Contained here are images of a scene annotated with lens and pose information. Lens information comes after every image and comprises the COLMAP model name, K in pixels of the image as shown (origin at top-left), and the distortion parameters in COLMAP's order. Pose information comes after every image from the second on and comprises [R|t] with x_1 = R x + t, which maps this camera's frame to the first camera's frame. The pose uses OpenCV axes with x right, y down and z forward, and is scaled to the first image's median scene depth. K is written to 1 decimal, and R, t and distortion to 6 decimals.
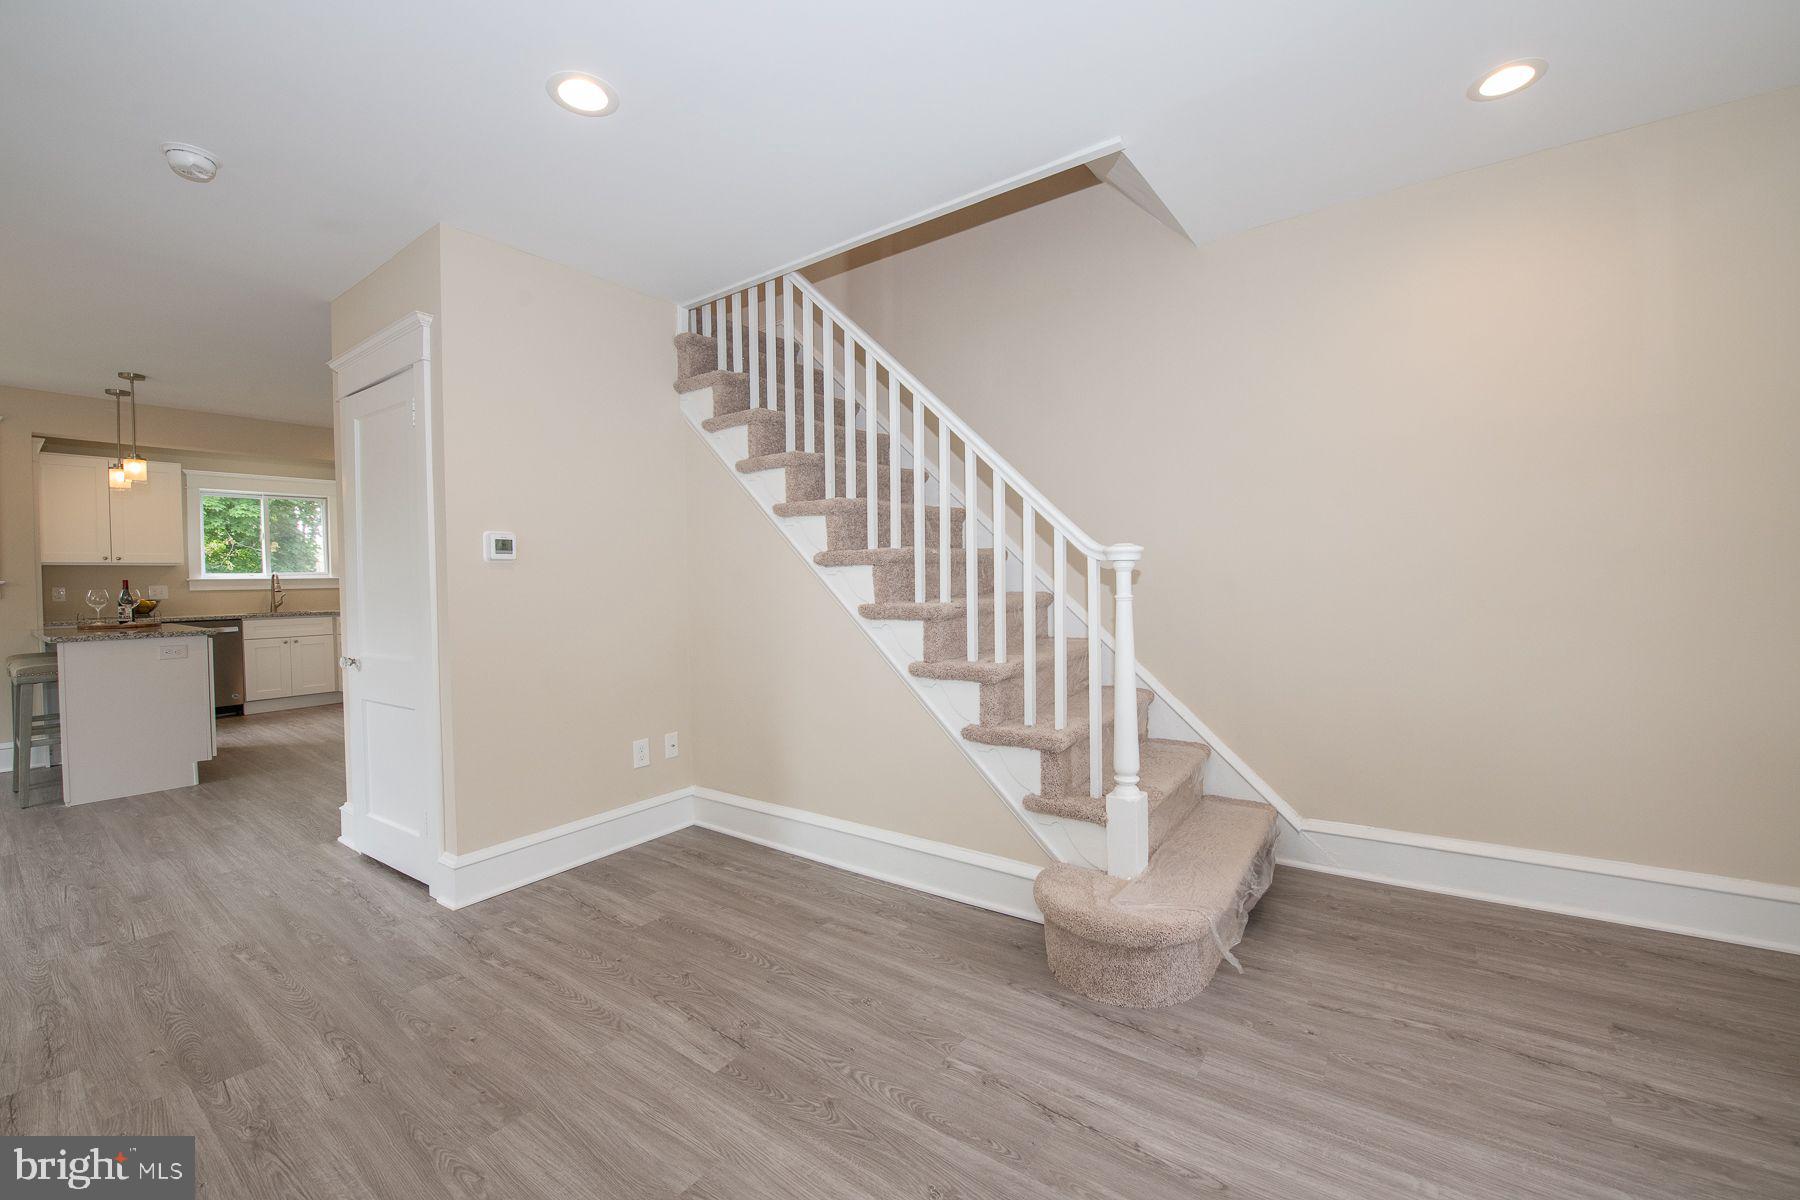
lens RADIAL K [[714.0, 0, 905.1], [0, 714.0, 591.7], [0, 0, 1]] dist [-0.015738, -0.001680]
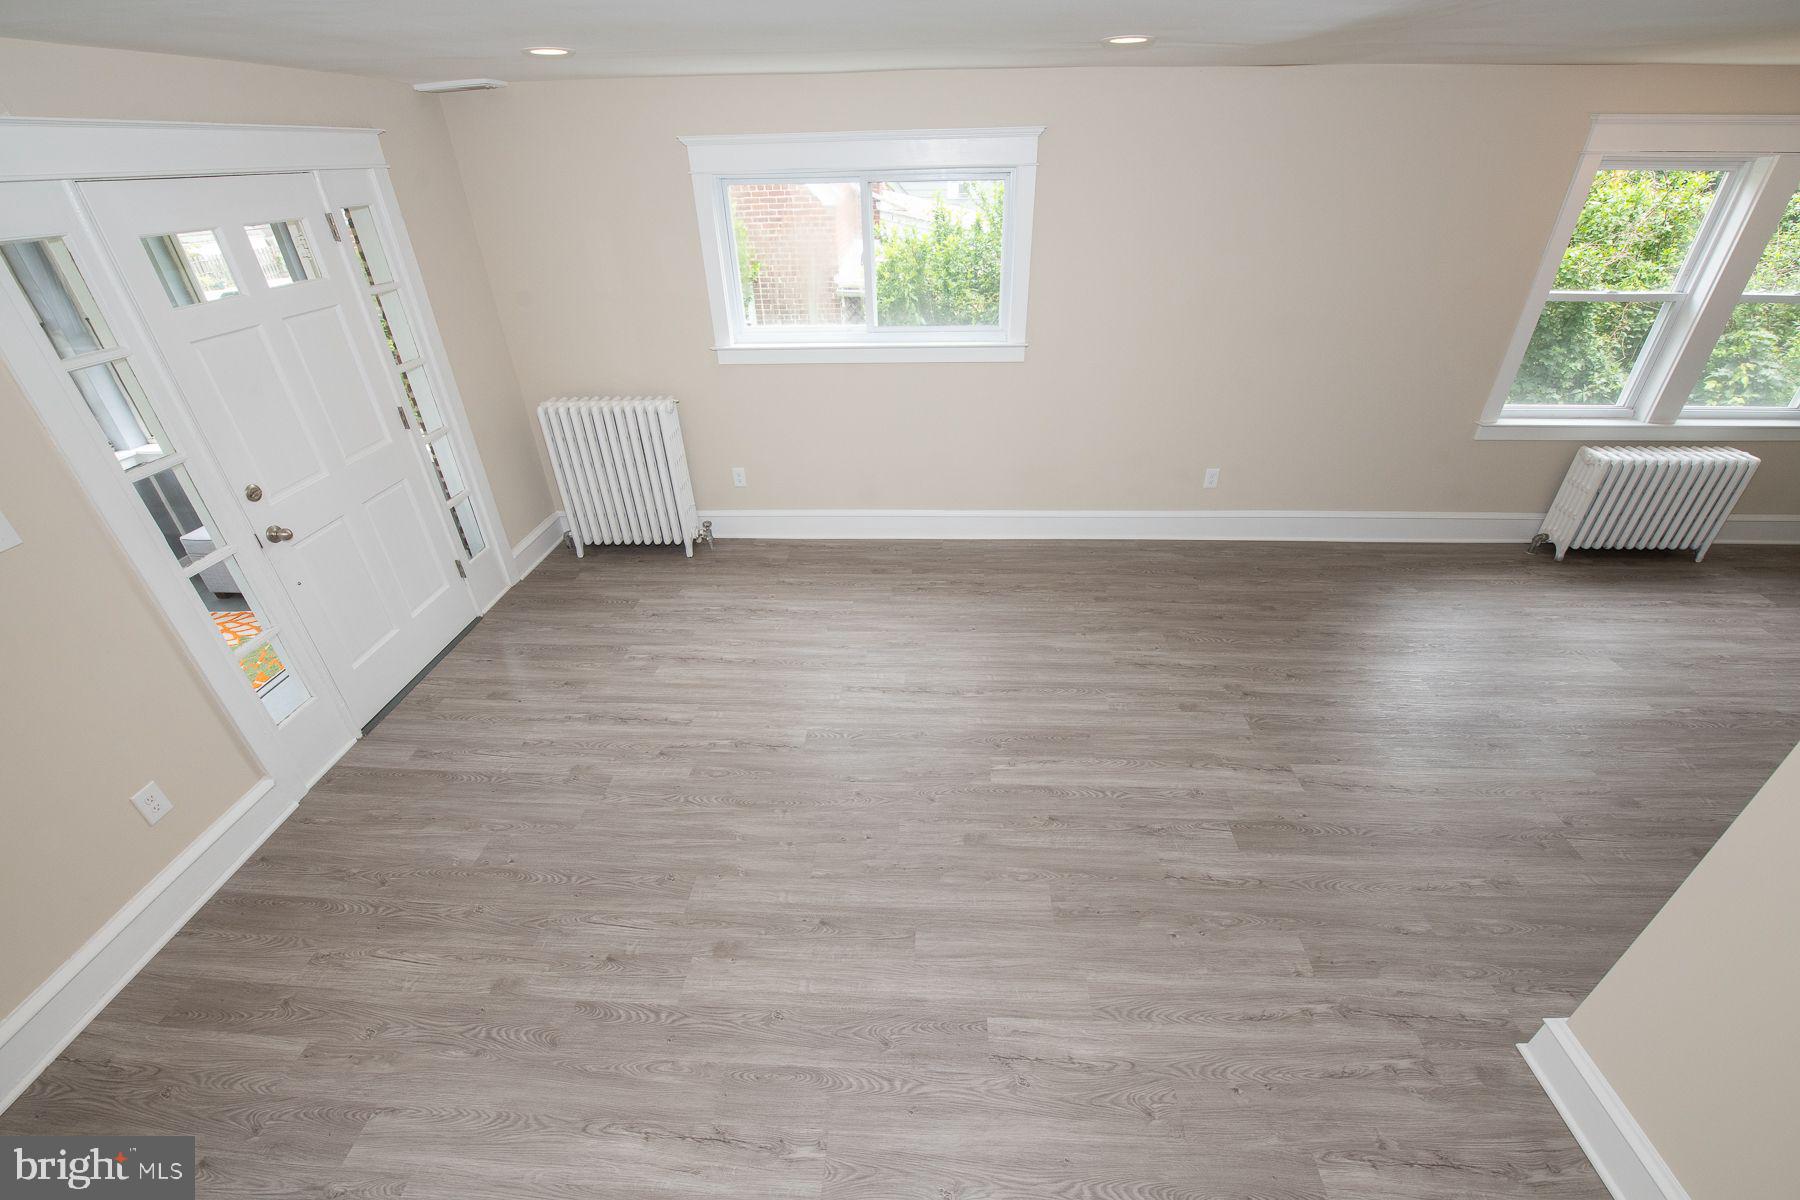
lens RADIAL K [[714.0, 0, 905.0], [0, 714.0, 593.4], [0, 0, 1]] dist [-0.015738, -0.001680]
pose [[-0.838998, 0.310156, -0.447085, 0.124514], [0.022957, 0.841090, 0.540408, -0.437595], [0.543649, 0.443137, -0.712794, 1.060572]]
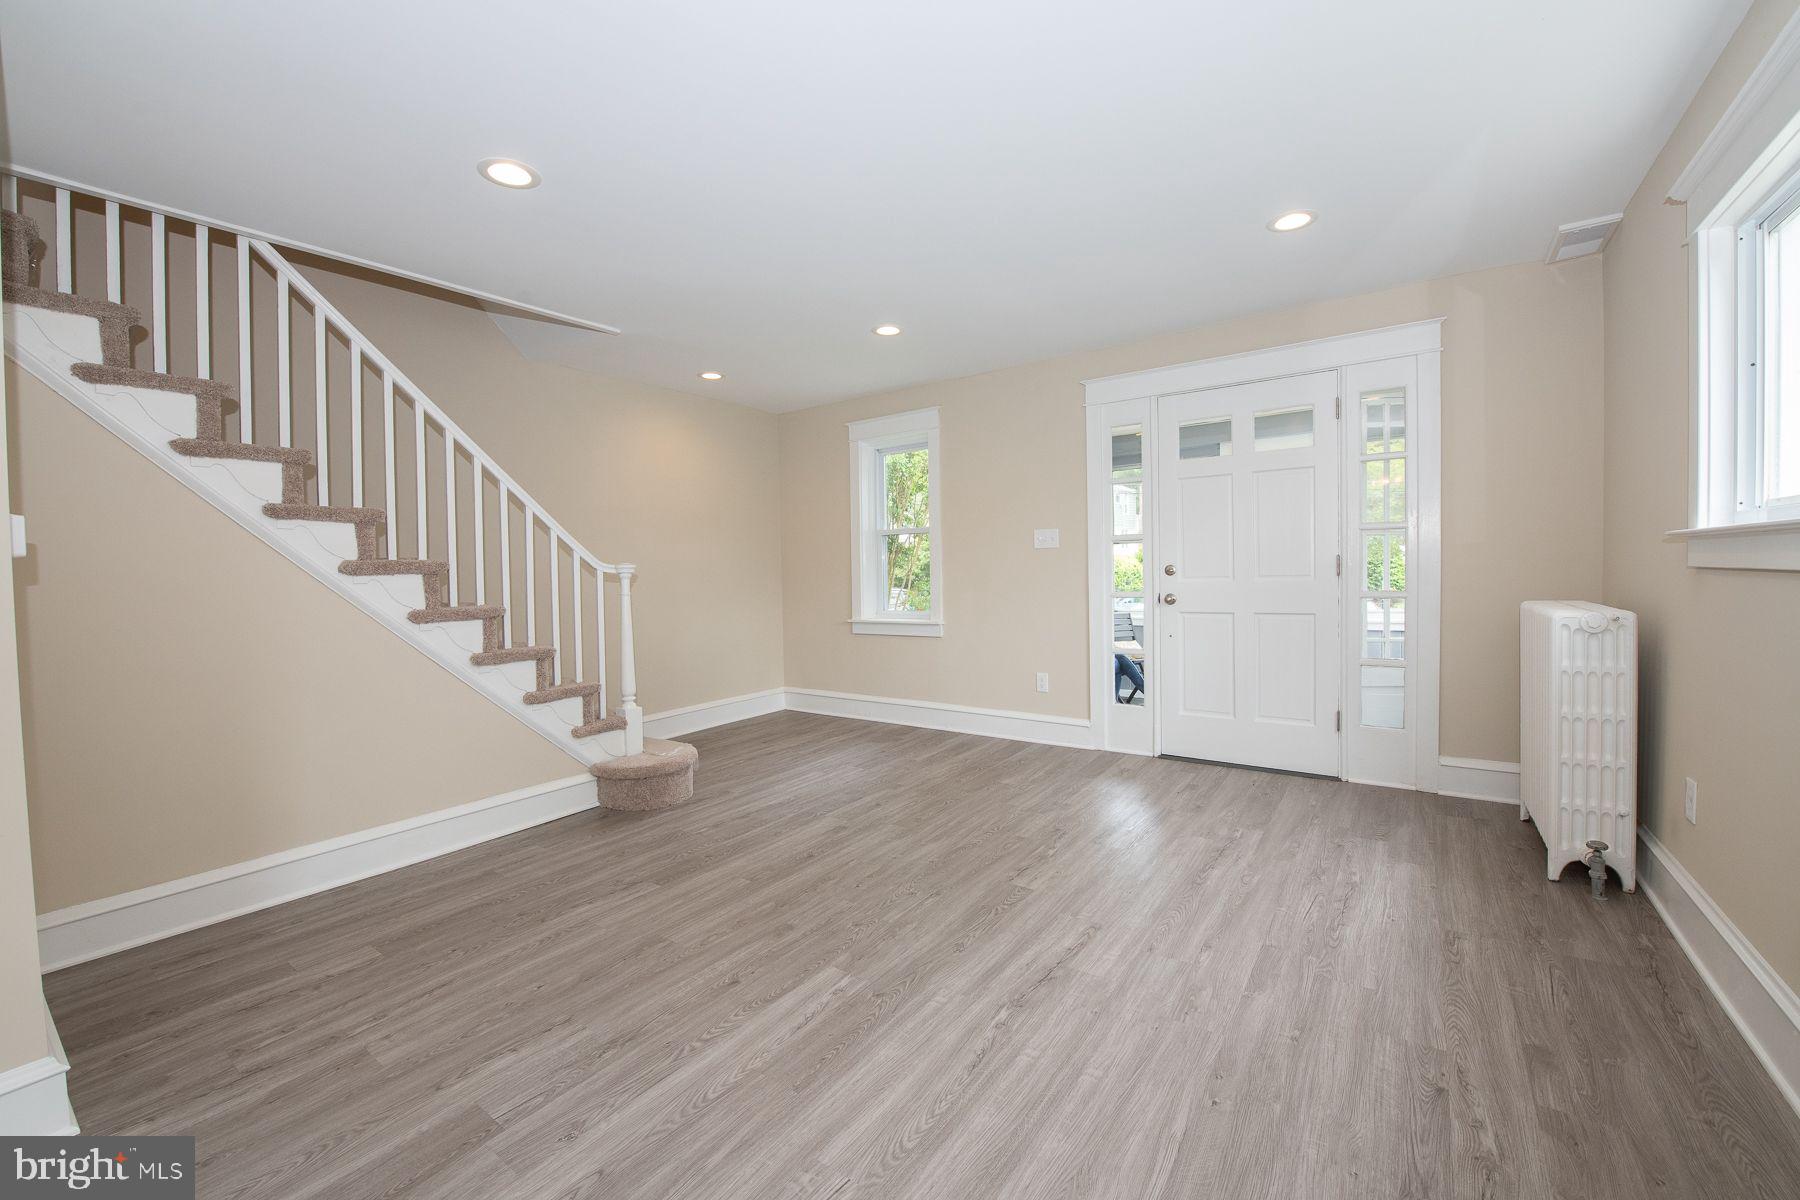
lens RADIAL K [[714.0, 0, 909.6], [0, 714.0, 597.6], [0, 0, 1]] dist [-0.015738, -0.001680]
pose [[-0.003339, -0.021550, 0.999762, -1.346040], [0.042183, 0.998875, 0.021672, 0.009405], [-0.999104, 0.042245, -0.002426, 0.296499]]
